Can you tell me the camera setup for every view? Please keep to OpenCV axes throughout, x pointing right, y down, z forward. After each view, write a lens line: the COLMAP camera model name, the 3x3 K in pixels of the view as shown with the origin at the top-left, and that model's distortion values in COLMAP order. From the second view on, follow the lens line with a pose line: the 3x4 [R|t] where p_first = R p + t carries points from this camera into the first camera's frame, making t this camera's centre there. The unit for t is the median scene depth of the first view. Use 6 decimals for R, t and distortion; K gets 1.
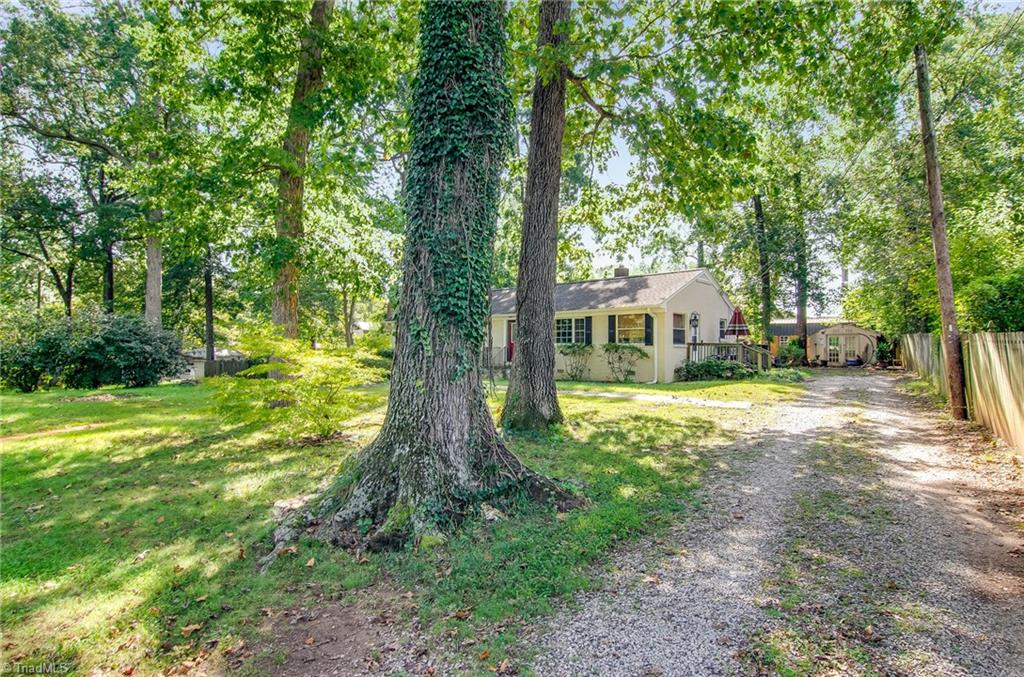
lens RADIAL K [[559.0, 0, 508.9], [0, 559.0, 337.2], [0, 0, 1]] dist [-0.012022, -0.006887]
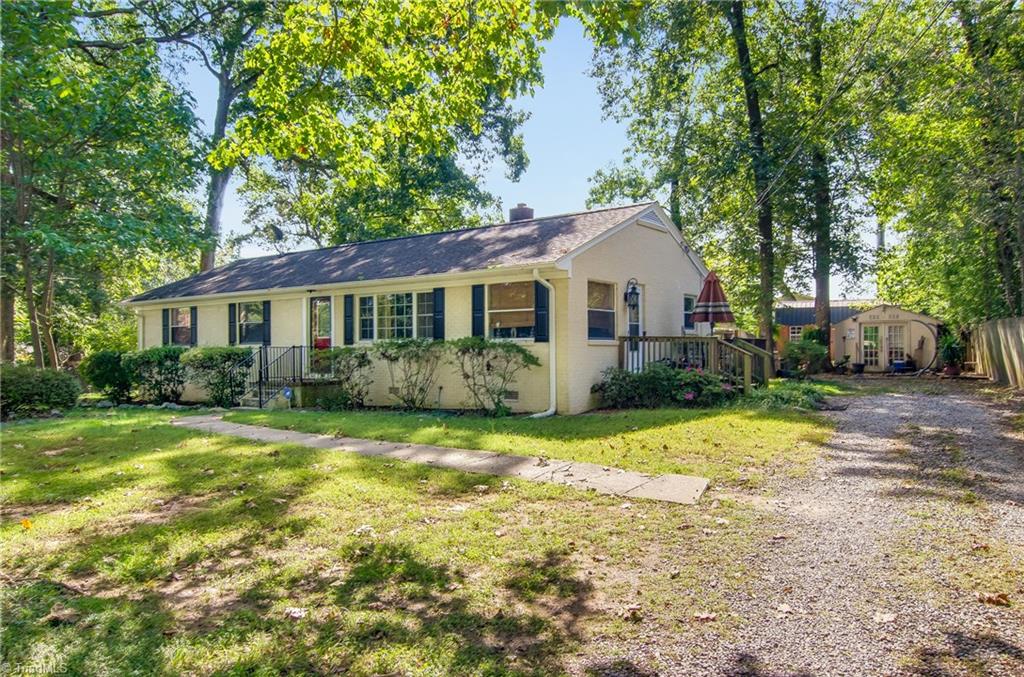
lens RADIAL K [[722.2, 0, 512.7], [0, 722.2, 340.3], [0, 0, 1]] dist [0.010558, 0.002403]
pose [[0.996613, -0.006200, 0.082006, 0.151179], [0.005131, 0.999899, 0.013239, 0.003863], [-0.082080, -0.012774, 0.996544, 0.294315]]
